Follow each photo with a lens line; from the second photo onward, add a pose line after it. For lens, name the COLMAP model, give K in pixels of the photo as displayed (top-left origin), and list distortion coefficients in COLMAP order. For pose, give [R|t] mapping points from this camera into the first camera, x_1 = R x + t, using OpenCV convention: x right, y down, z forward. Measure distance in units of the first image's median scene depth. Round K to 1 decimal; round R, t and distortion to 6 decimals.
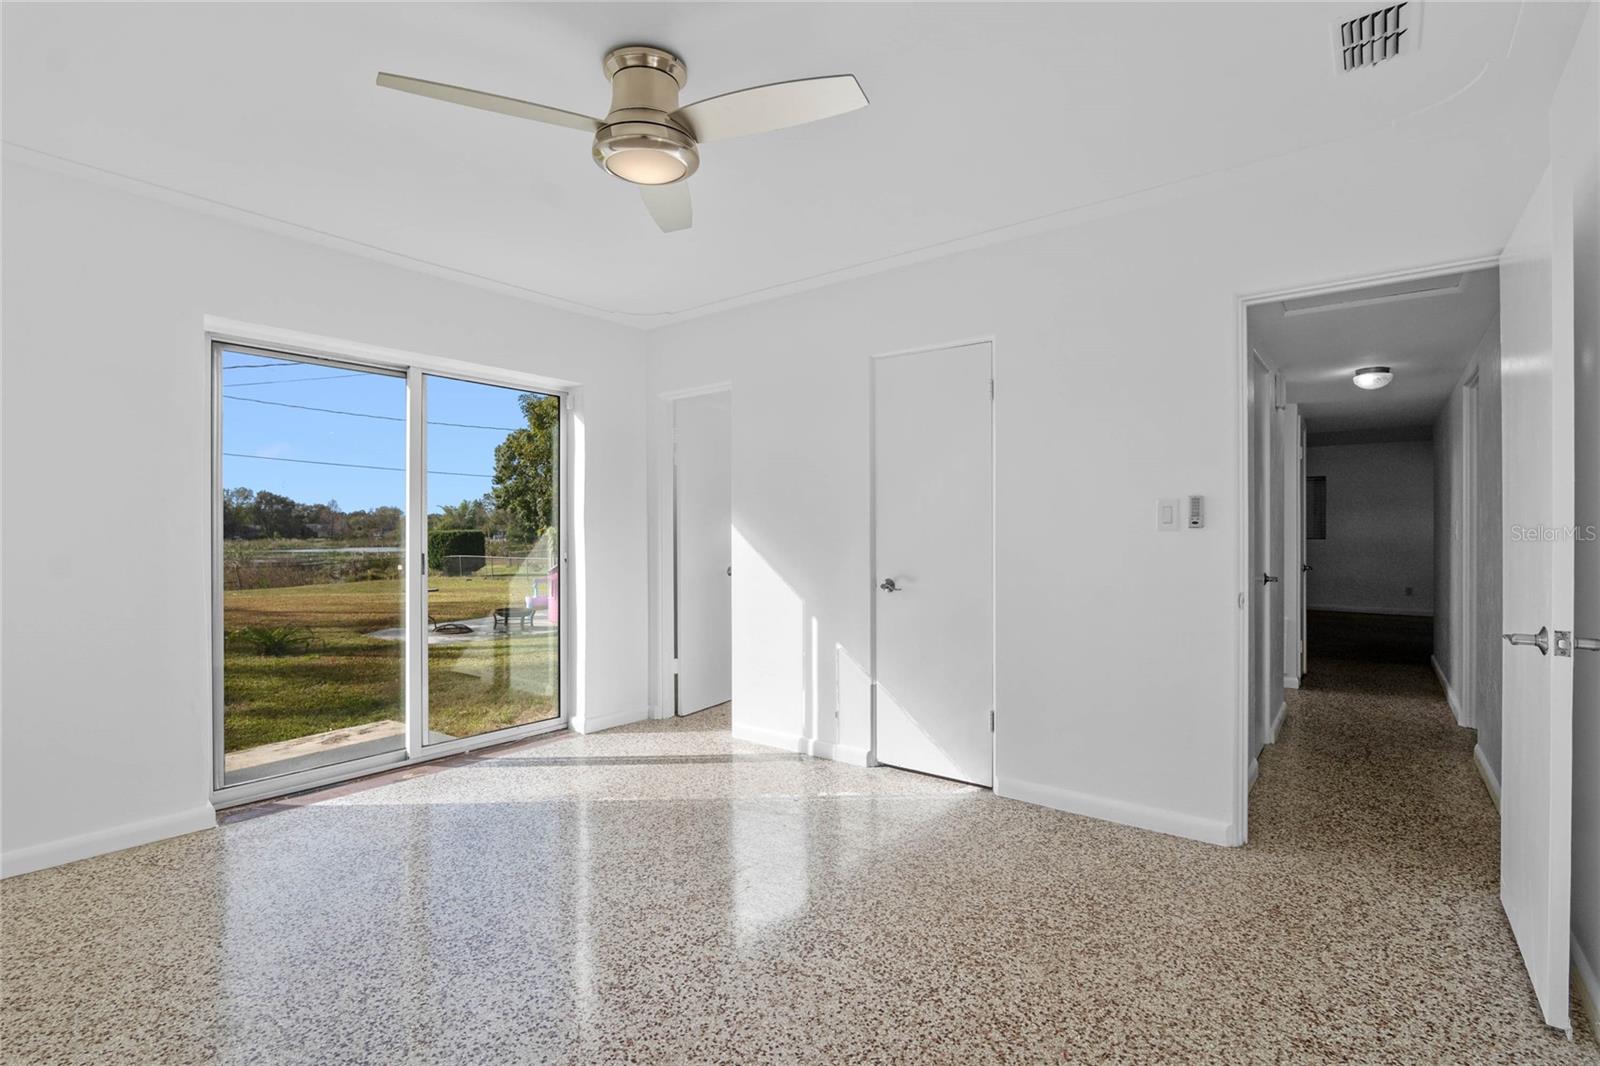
lens RADIAL K [[746.2, 0, 804.2], [0, 746.2, 538.1], [0, 0, 1]] dist [-0.026031, 0.009061]
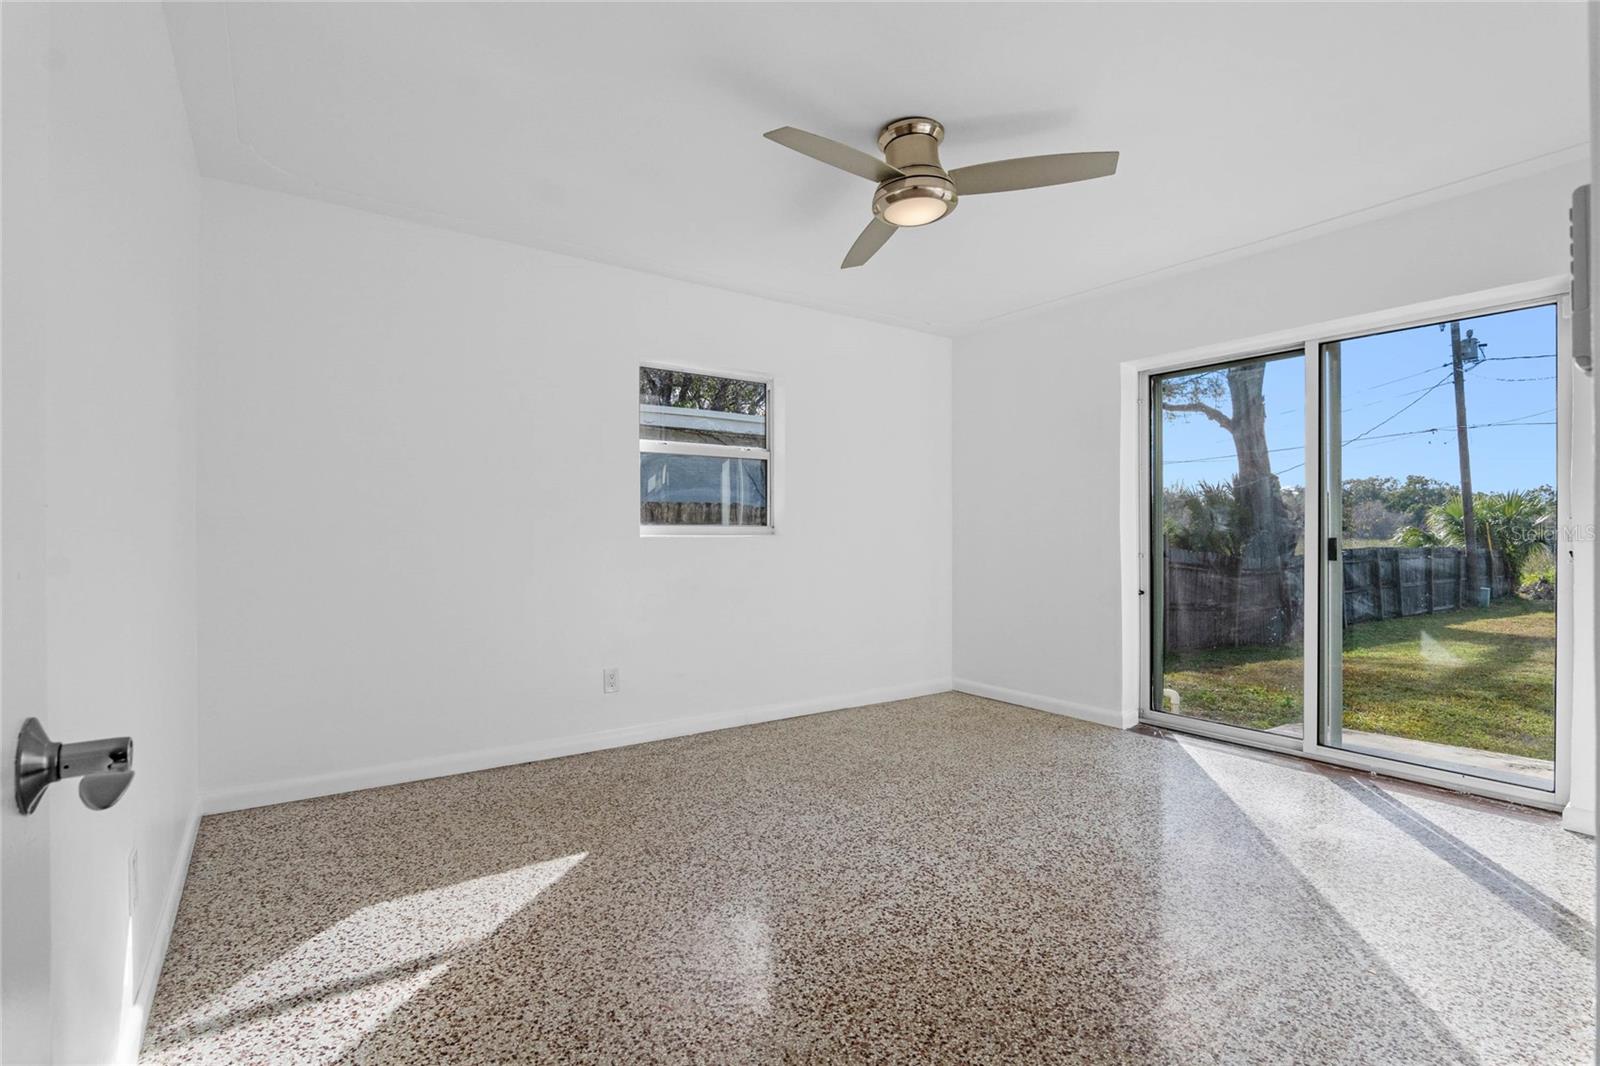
lens RADIAL K [[746.2, 0, 804.2], [0, 746.2, 538.1], [0, 0, 1]] dist [-0.026031, 0.009061]
pose [[-0.288026, 0.005967, -0.957604, 0.569326], [-0.006315, 0.999947, 0.008130, 0.018678], [0.957602, 0.008389, -0.287973, 0.656465]]
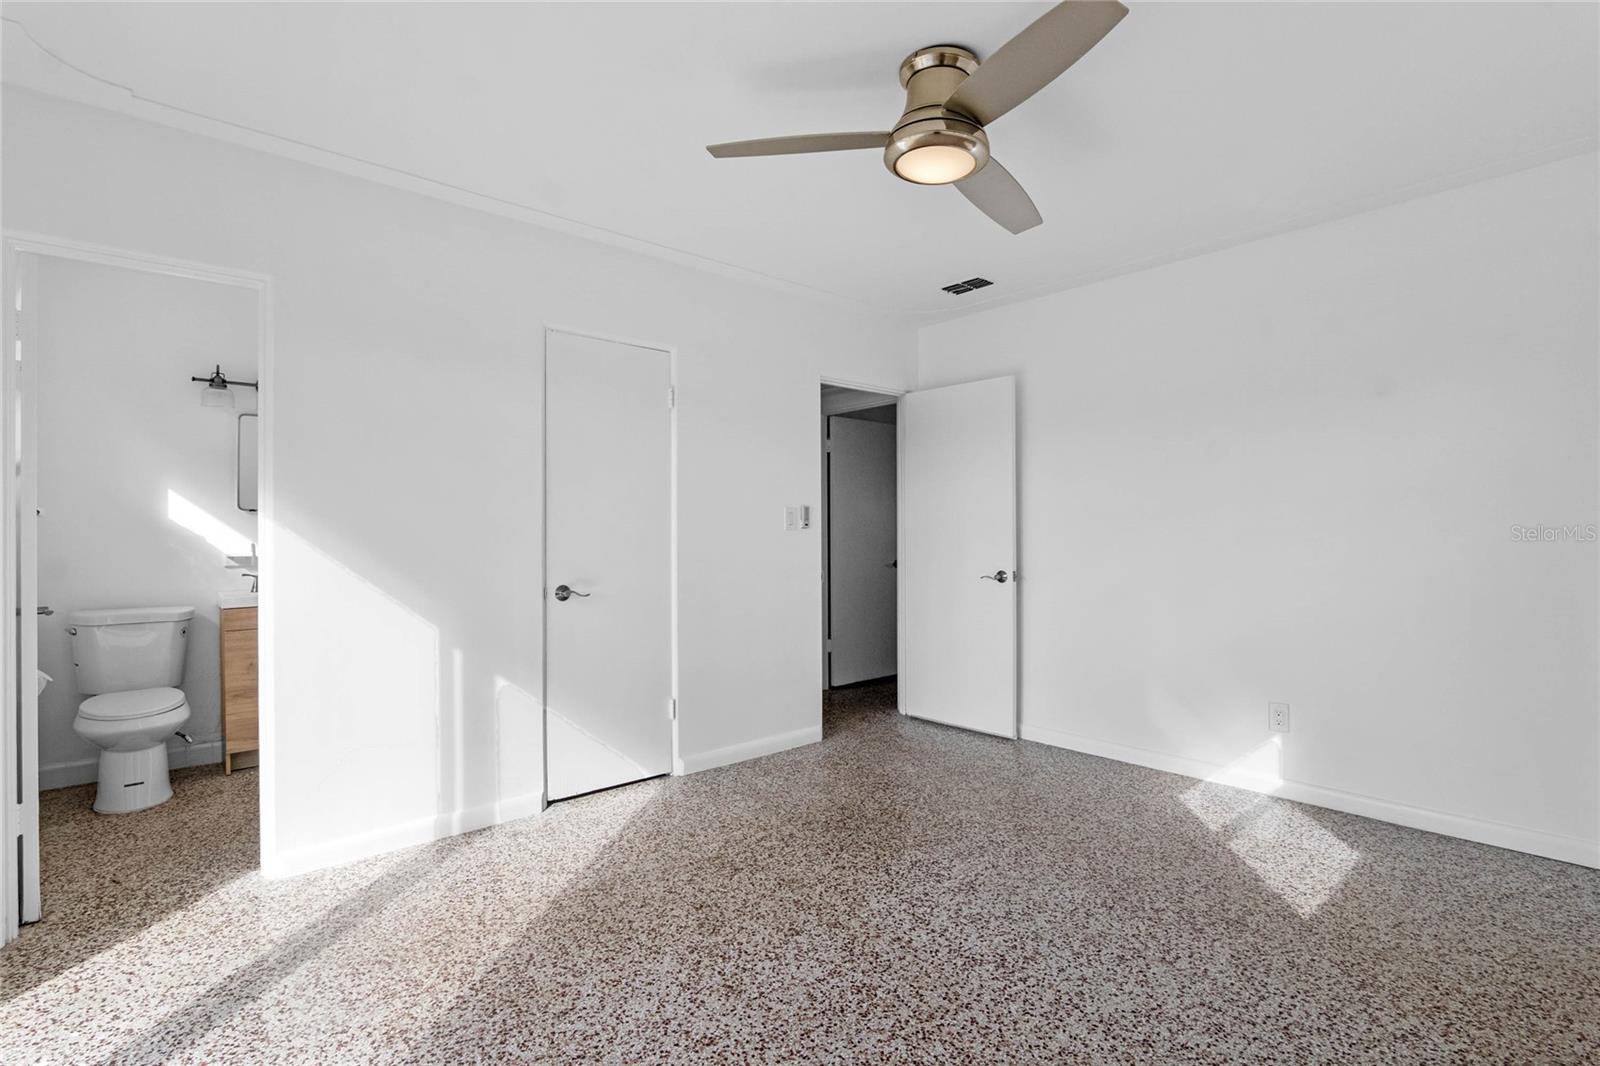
lens RADIAL K [[746.2, 0, 804.2], [0, 746.2, 538.1], [0, 0, 1]] dist [-0.026031, 0.009061]
pose [[0.186954, -0.005854, 0.982351, -0.685191], [0.013453, 0.999904, 0.003398, -0.000751], [-0.982277, 0.012580, 0.187015, 0.552184]]
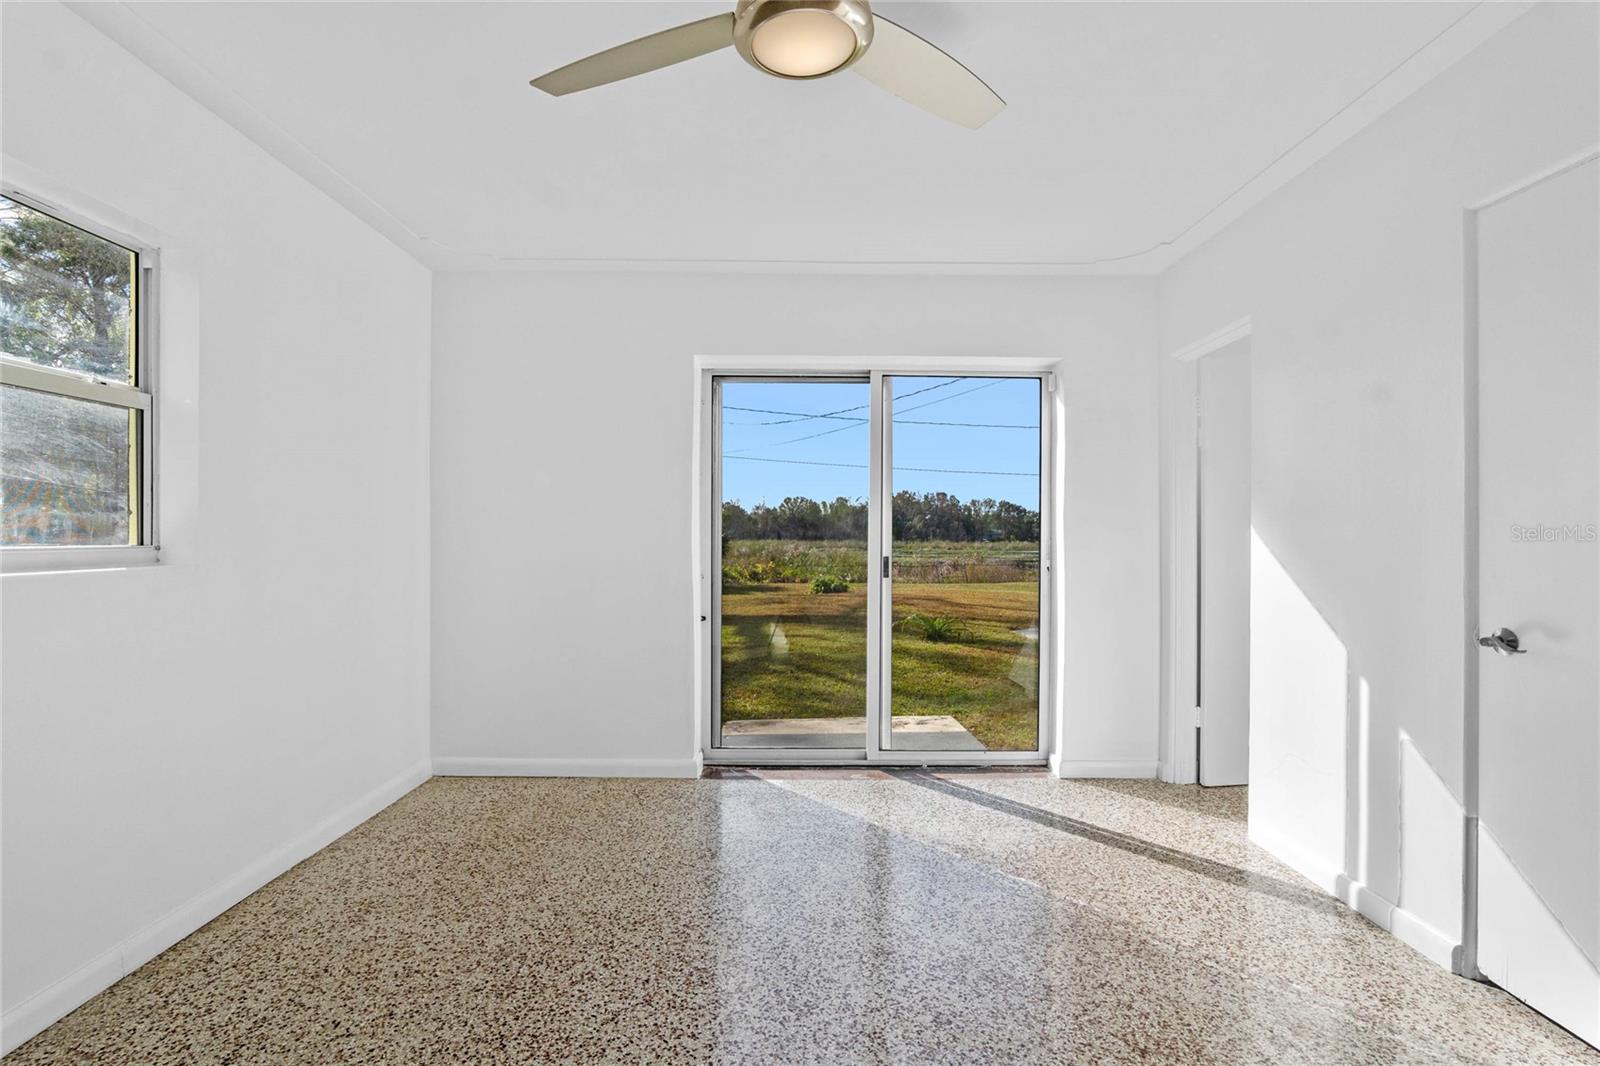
lens RADIAL K [[746.2, 0, 804.2], [0, 746.2, 538.1], [0, 0, 1]] dist [-0.026031, 0.009061]
pose [[0.621020, 0.007429, -0.783760, 0.208040], [-0.011873, 0.999930, 0.000070, -0.002612], [0.783705, 0.009262, 0.621064, 0.299750]]
